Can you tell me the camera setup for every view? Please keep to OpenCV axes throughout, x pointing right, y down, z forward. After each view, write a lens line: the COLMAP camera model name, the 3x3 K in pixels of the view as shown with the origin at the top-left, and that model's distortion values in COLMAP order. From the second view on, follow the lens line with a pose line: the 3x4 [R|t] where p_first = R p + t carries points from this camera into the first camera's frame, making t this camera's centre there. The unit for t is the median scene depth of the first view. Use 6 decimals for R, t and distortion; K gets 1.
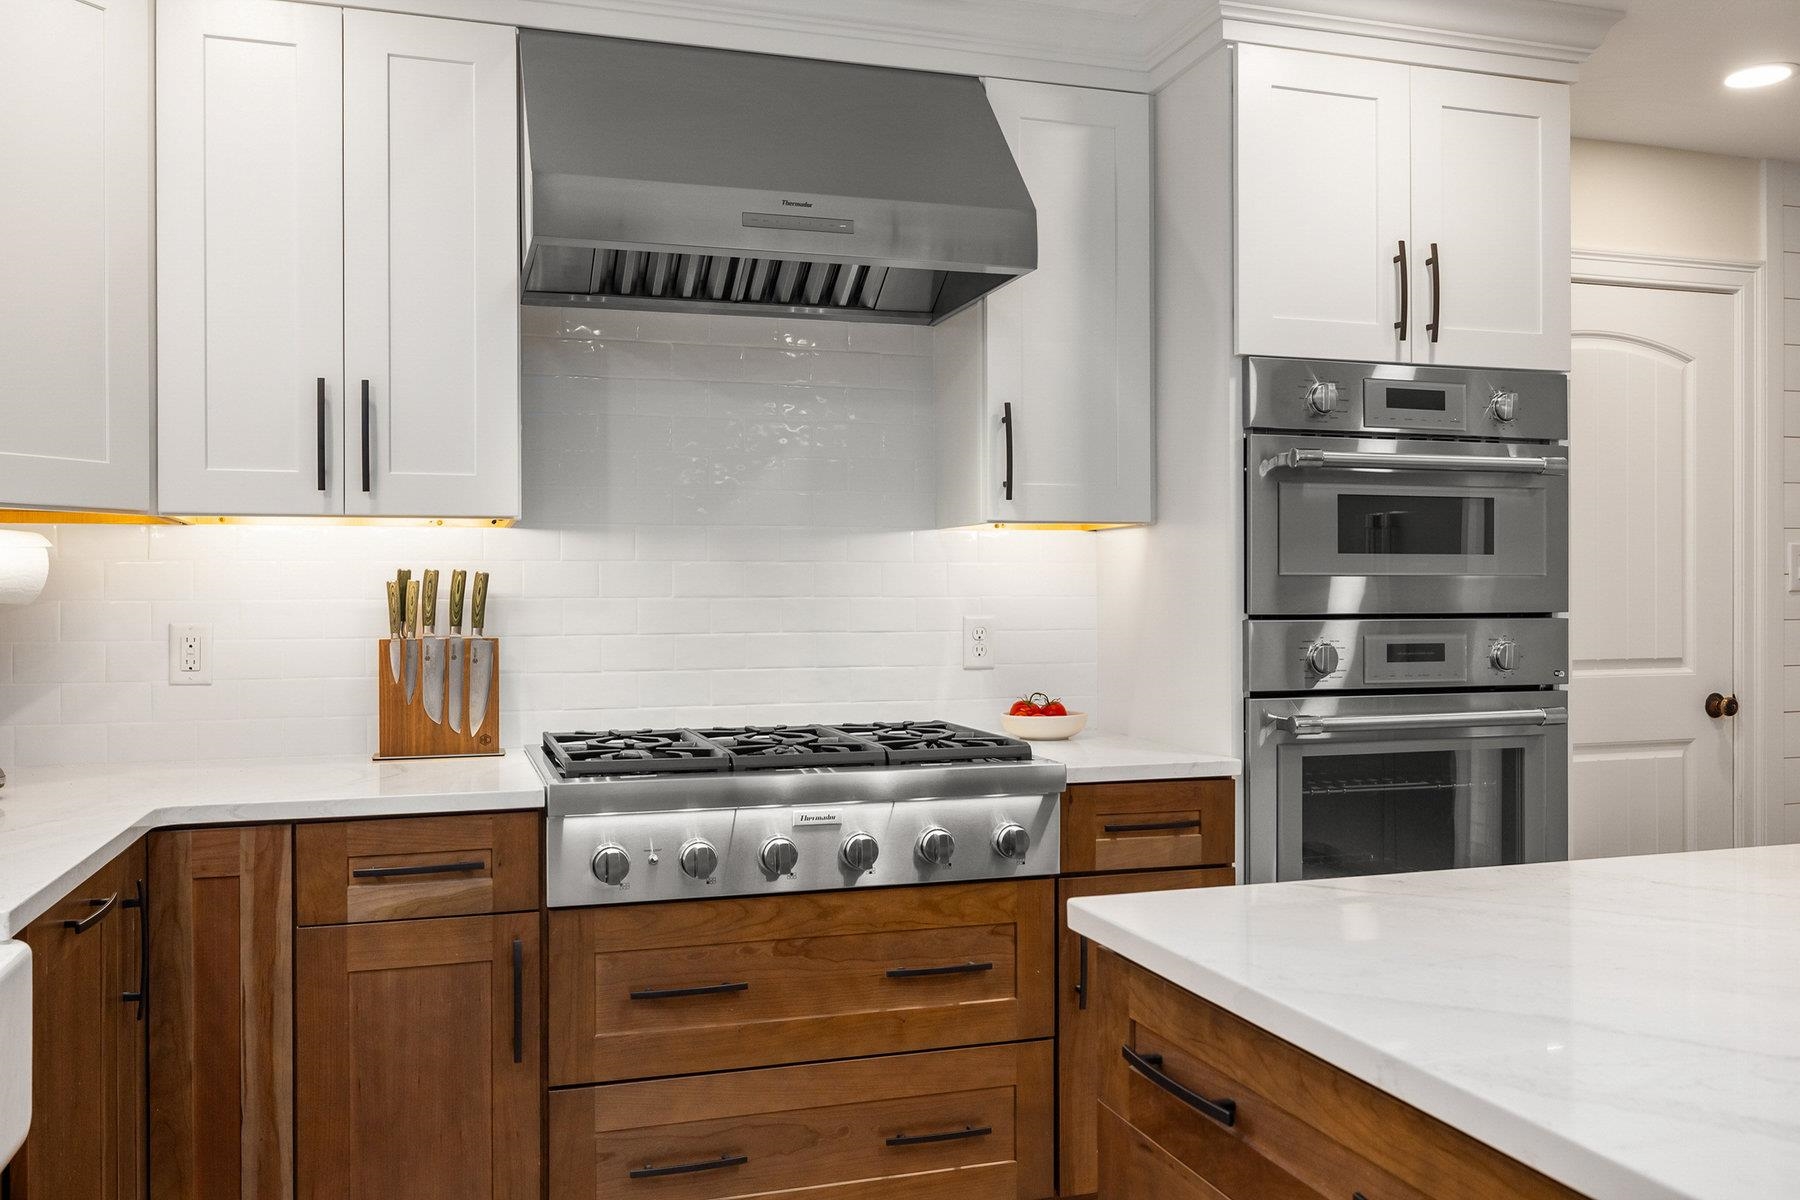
lens RADIAL K [[1449.3, 0, 895.6], [0, 1449.3, 590.4], [0, 0, 1]] dist [0.006127, -0.013663]
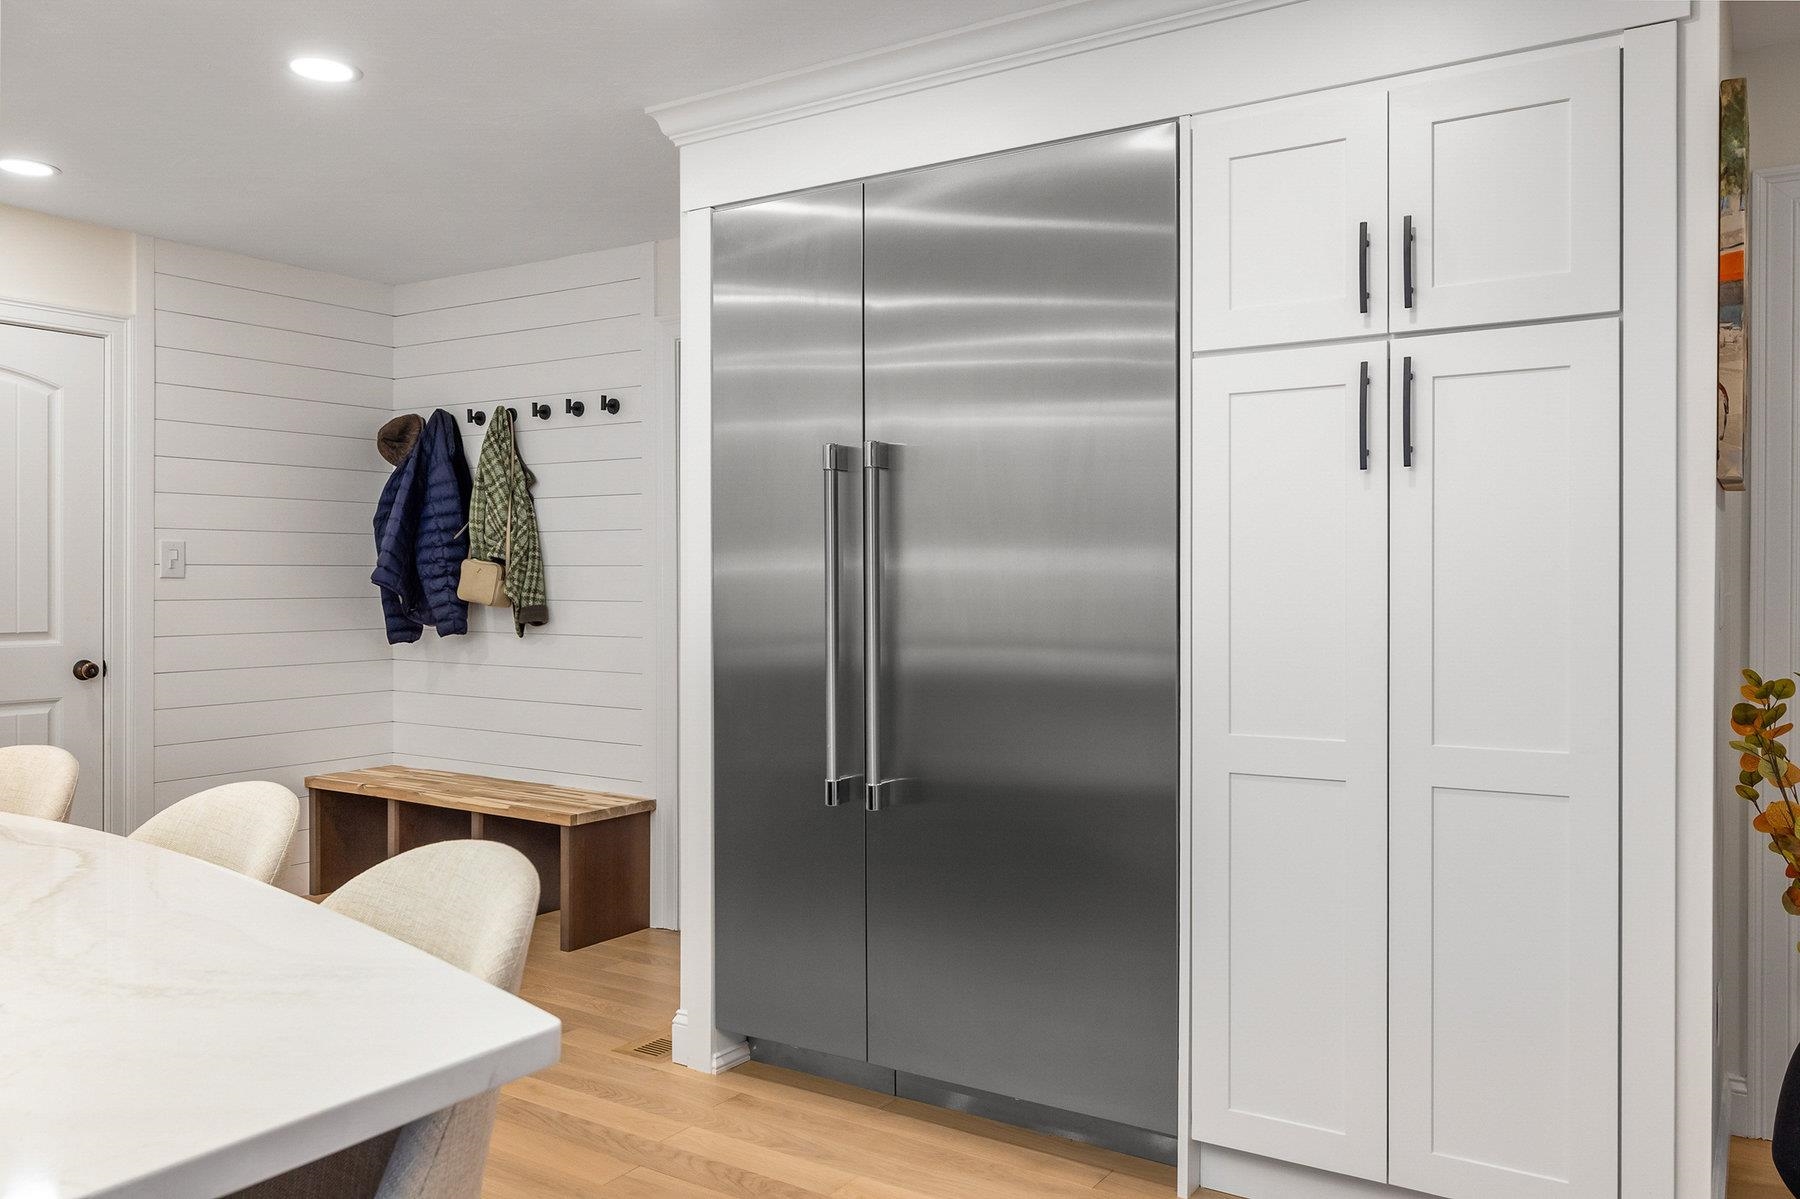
lens RADIAL K [[1363.2, 0, 909.0], [0, 1363.2, 589.5], [0, 0, 1]] dist [0.035766, -0.012506]
pose [[0.783024, 0.003683, 0.621980, 0.522239], [-0.009125, 0.999943, 0.005566, -0.002755], [-0.621924, -0.010035, 0.783013, -0.480291]]
